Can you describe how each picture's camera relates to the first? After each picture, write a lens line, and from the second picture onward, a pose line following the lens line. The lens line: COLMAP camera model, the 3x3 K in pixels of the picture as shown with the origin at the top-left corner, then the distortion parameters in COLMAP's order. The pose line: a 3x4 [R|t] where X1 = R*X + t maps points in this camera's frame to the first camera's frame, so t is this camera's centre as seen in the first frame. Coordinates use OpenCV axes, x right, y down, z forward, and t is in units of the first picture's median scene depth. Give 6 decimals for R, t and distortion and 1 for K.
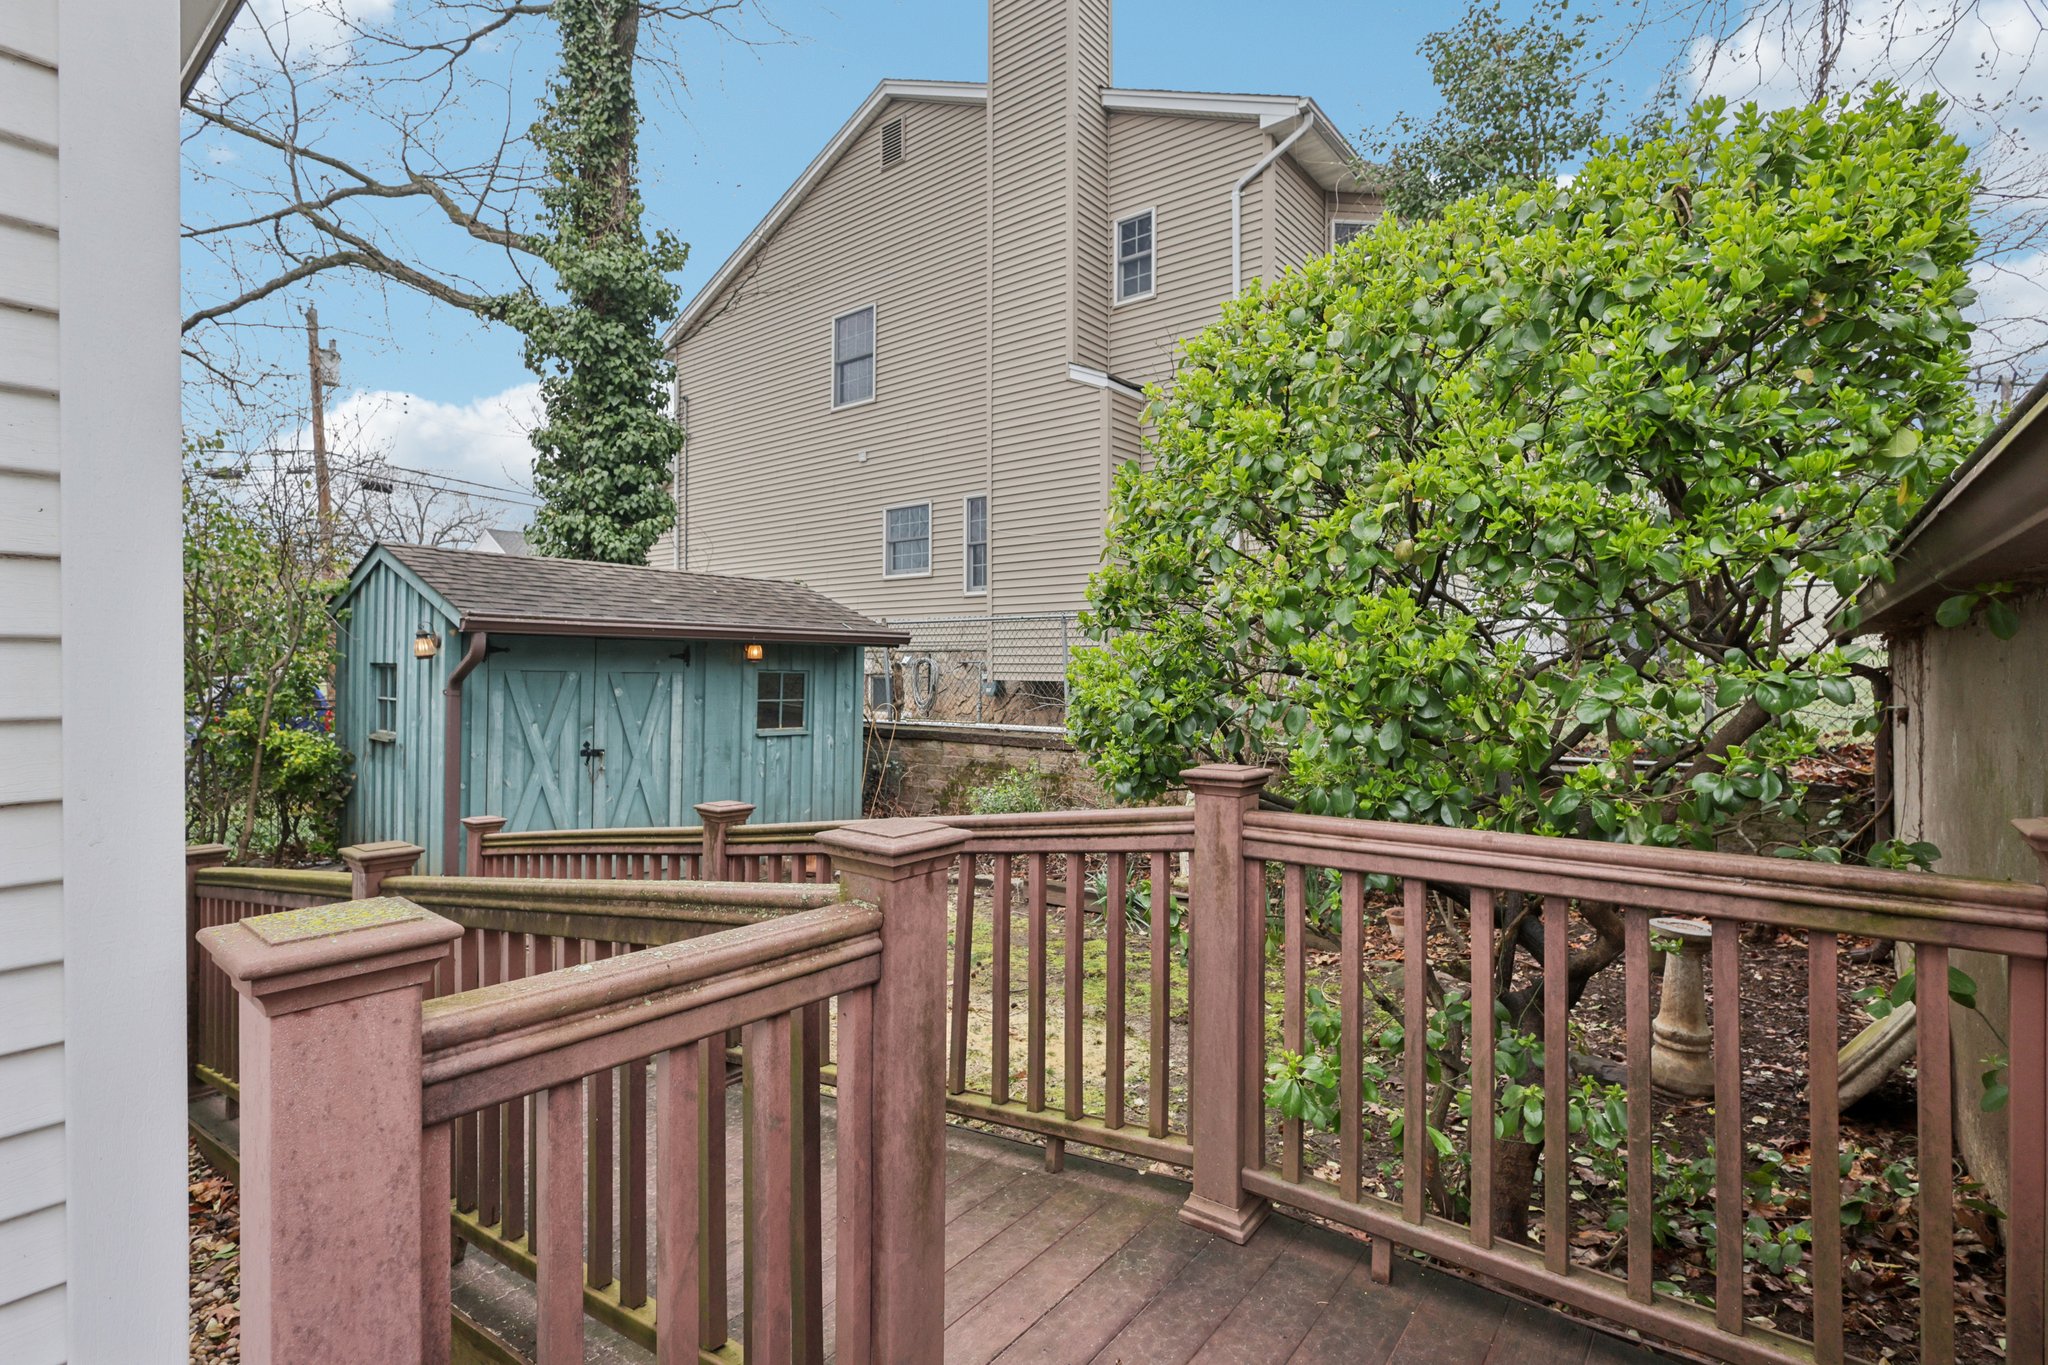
lens RADIAL K [[942.0, 0, 1021.7], [0, 942.0, 673.1], [0, 0, 1]] dist [-0.001564, 0.000066]
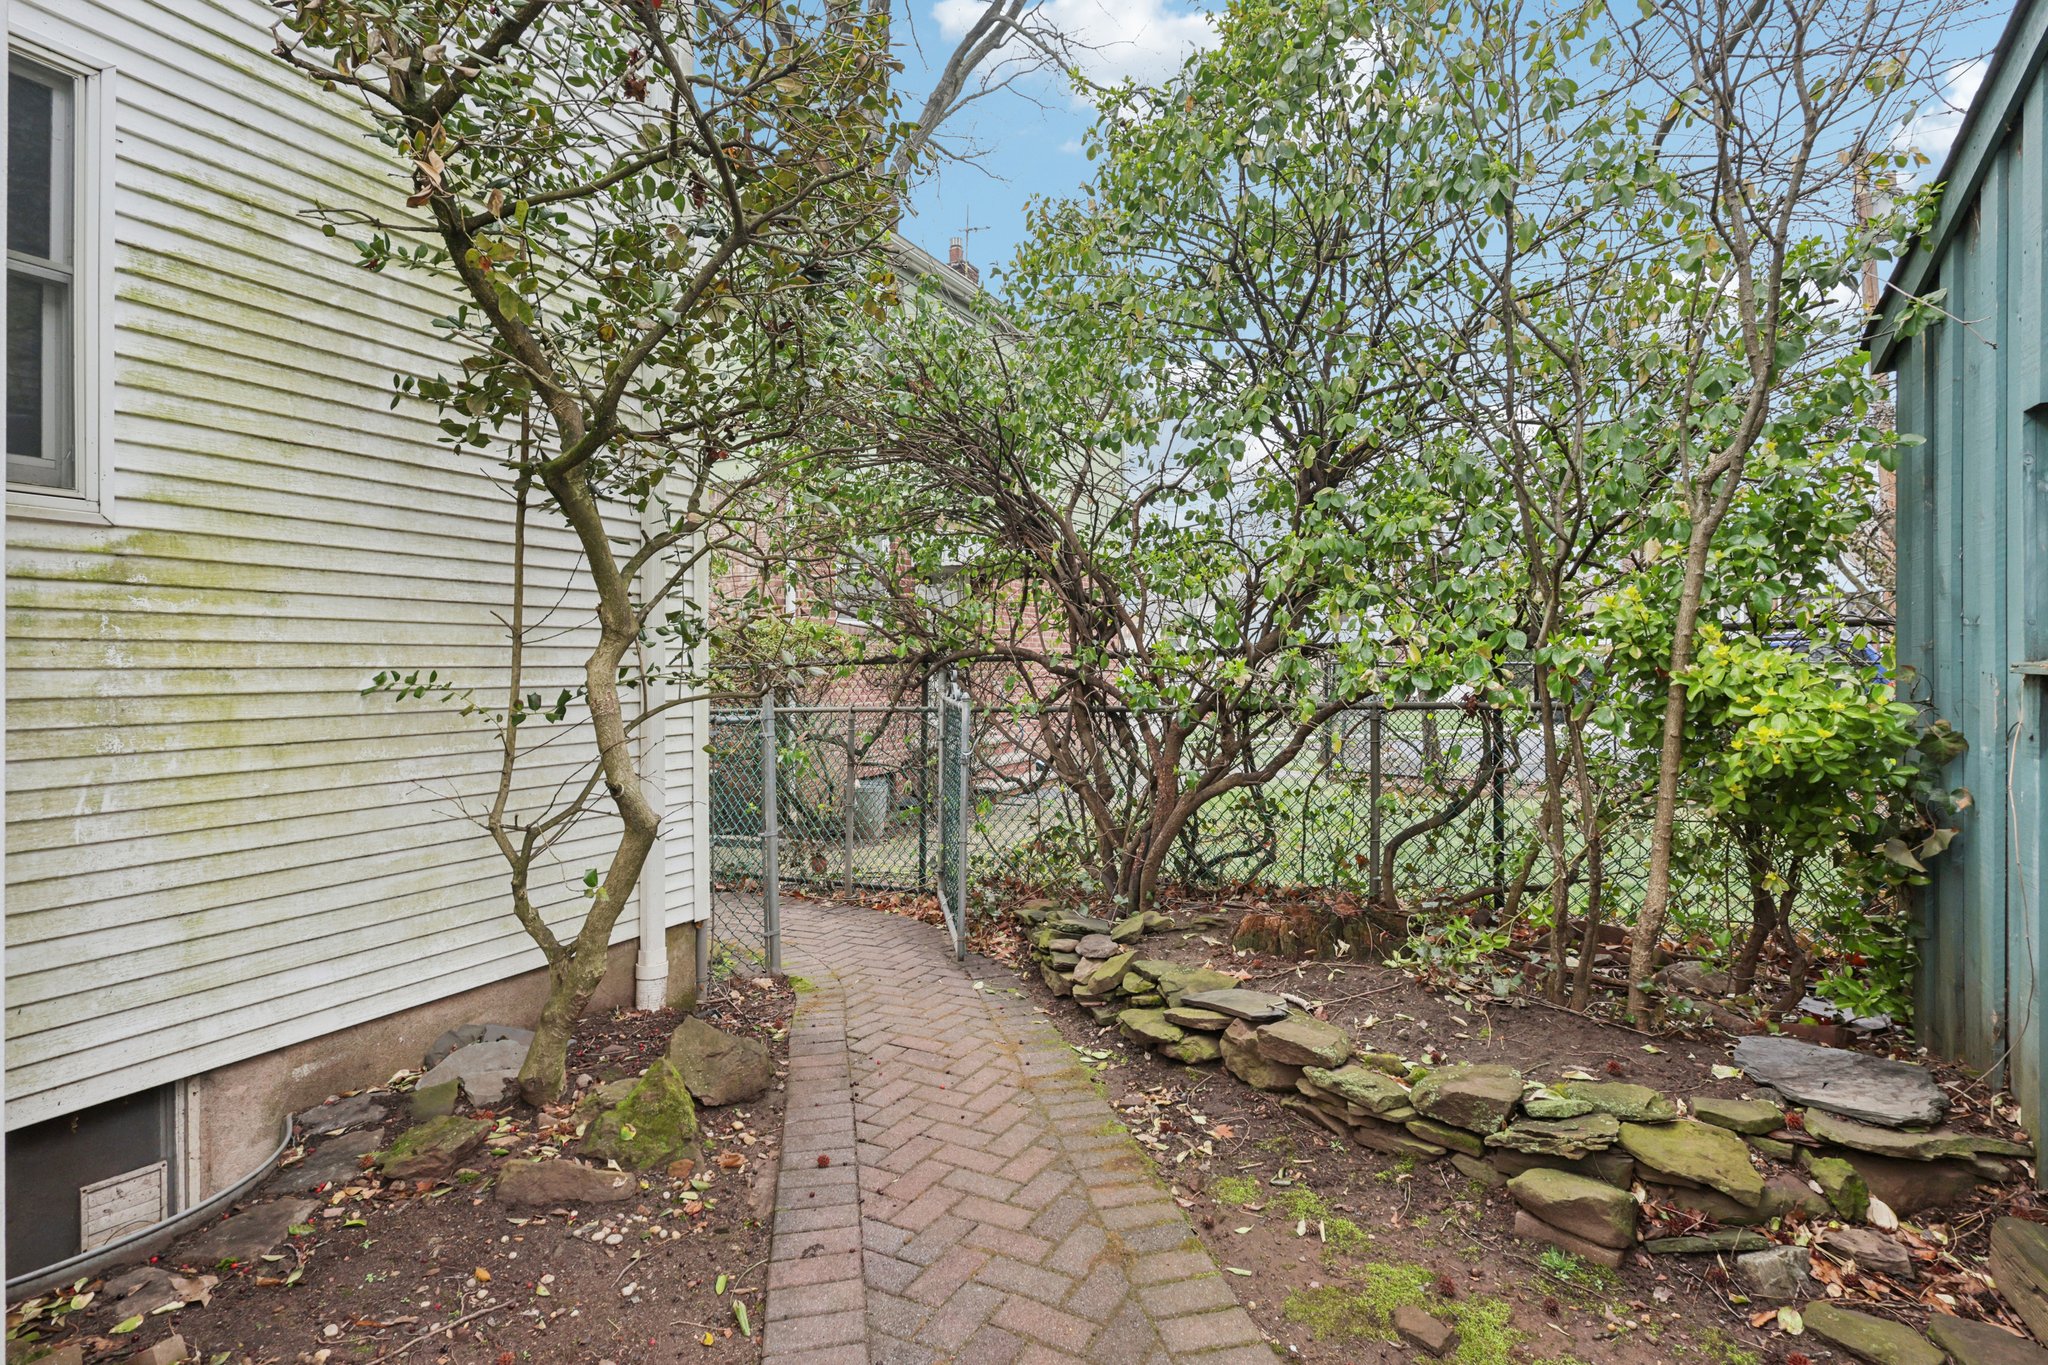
lens RADIAL K [[983.2, 0, 1024.0], [0, 983.2, 682.5], [0, 0, 1]] dist [0.001027, 0.000087]
pose [[0.175980, 0.007545, -0.984365, -0.438477], [0.007402, 0.999932, 0.008987, 0.065363], [0.984366, -0.008868, 0.175913, 0.633258]]
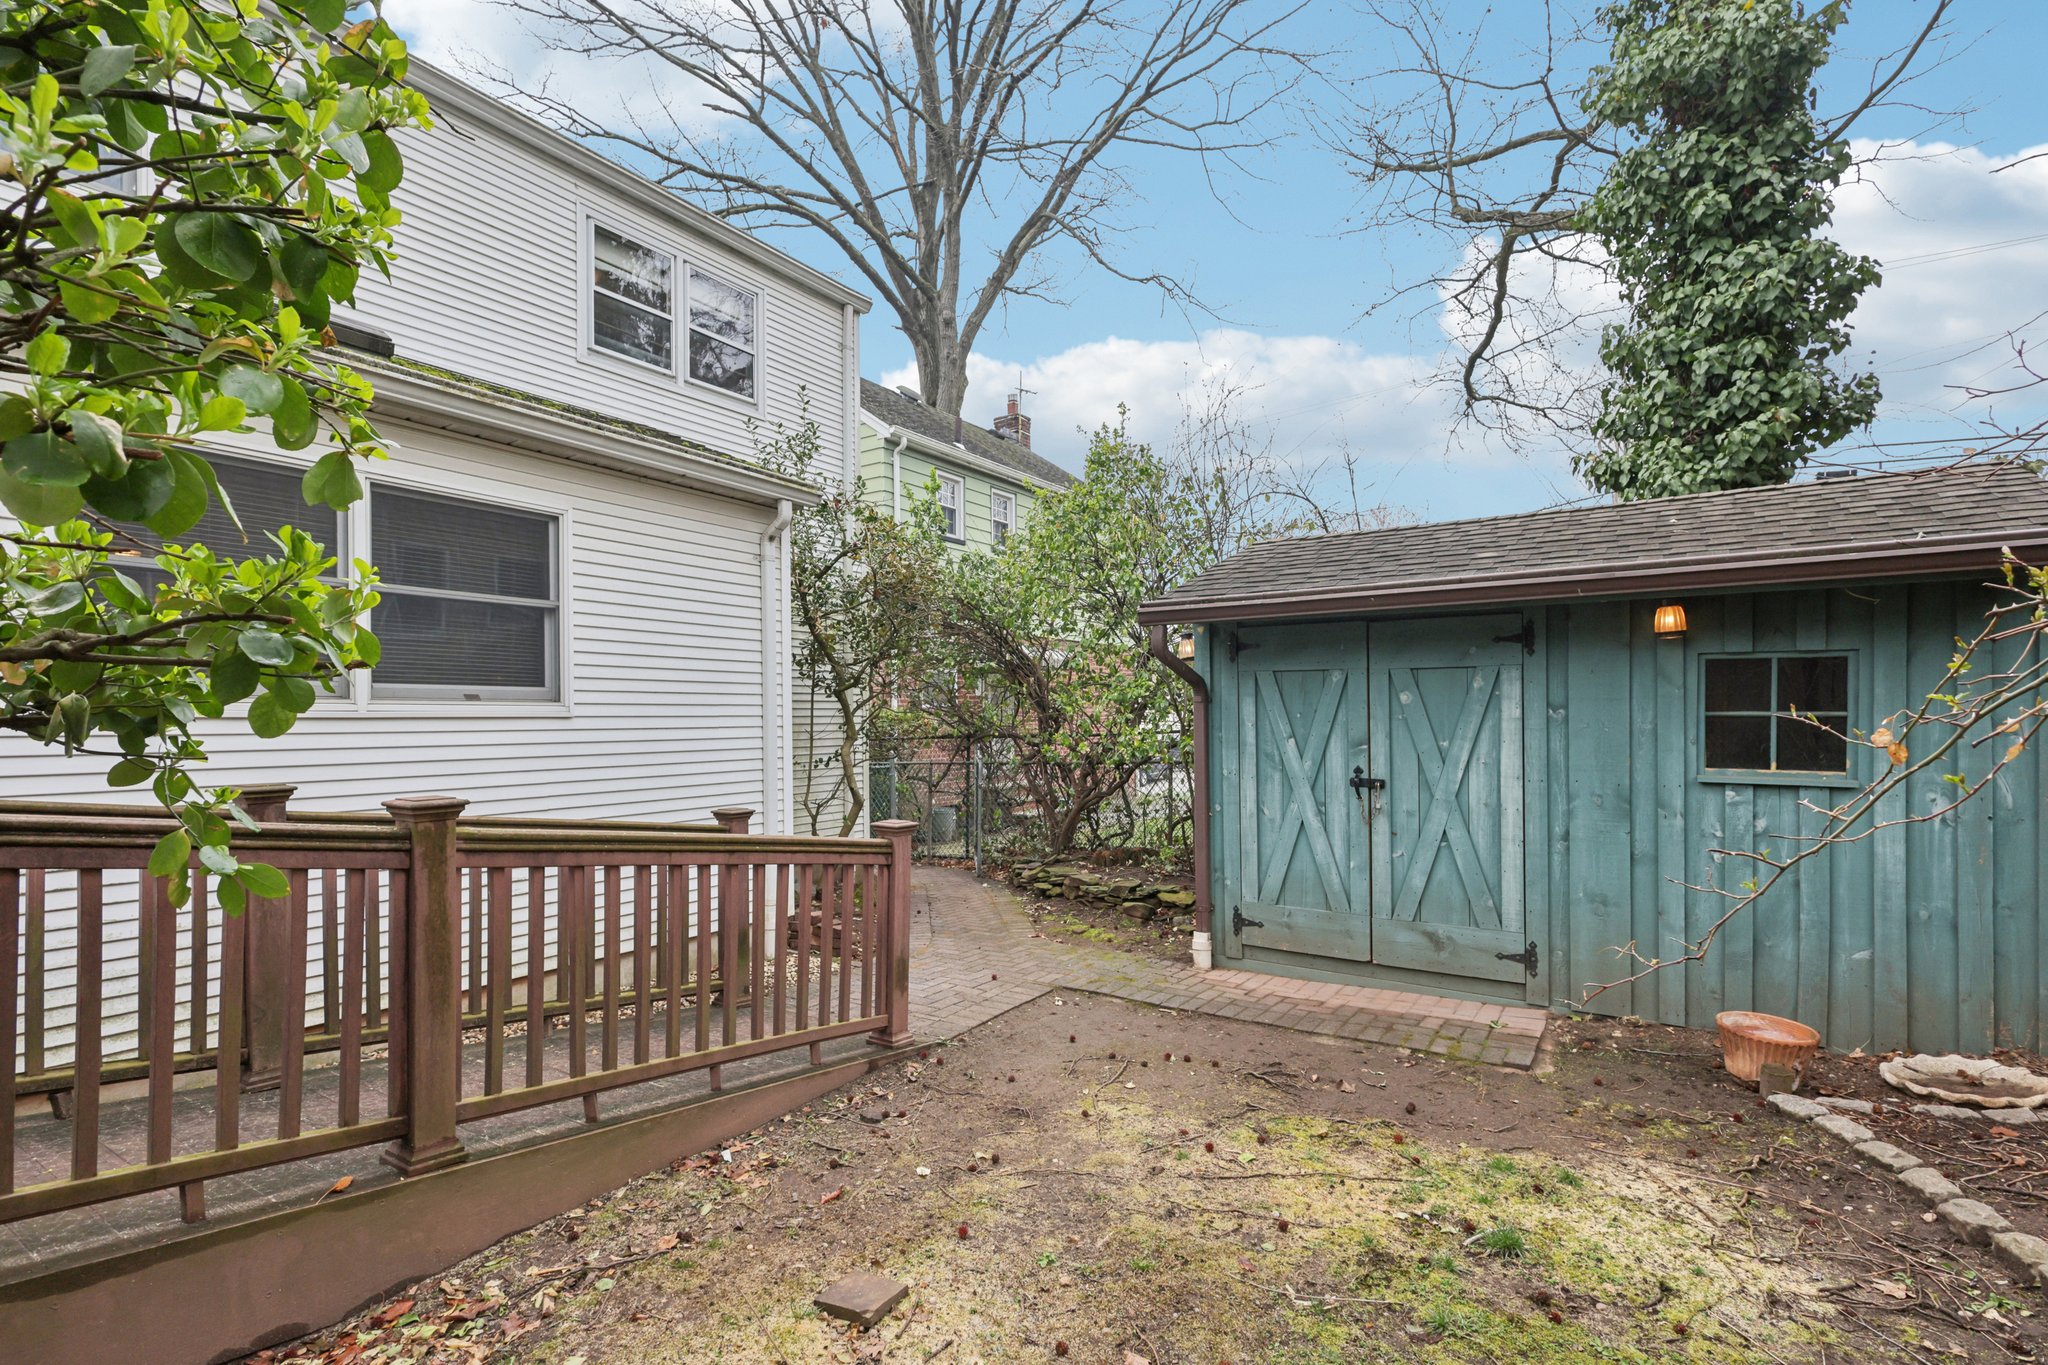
lens RADIAL K [[983.2, 0, 1024.0], [0, 983.2, 682.5], [0, 0, 1]] dist [0.001027, 0.000087]
pose [[0.094897, -0.041737, -0.994612, 0.241476], [0.004637, 0.999128, -0.041484, 0.036158], [0.995476, -0.000676, 0.095008, 0.634864]]
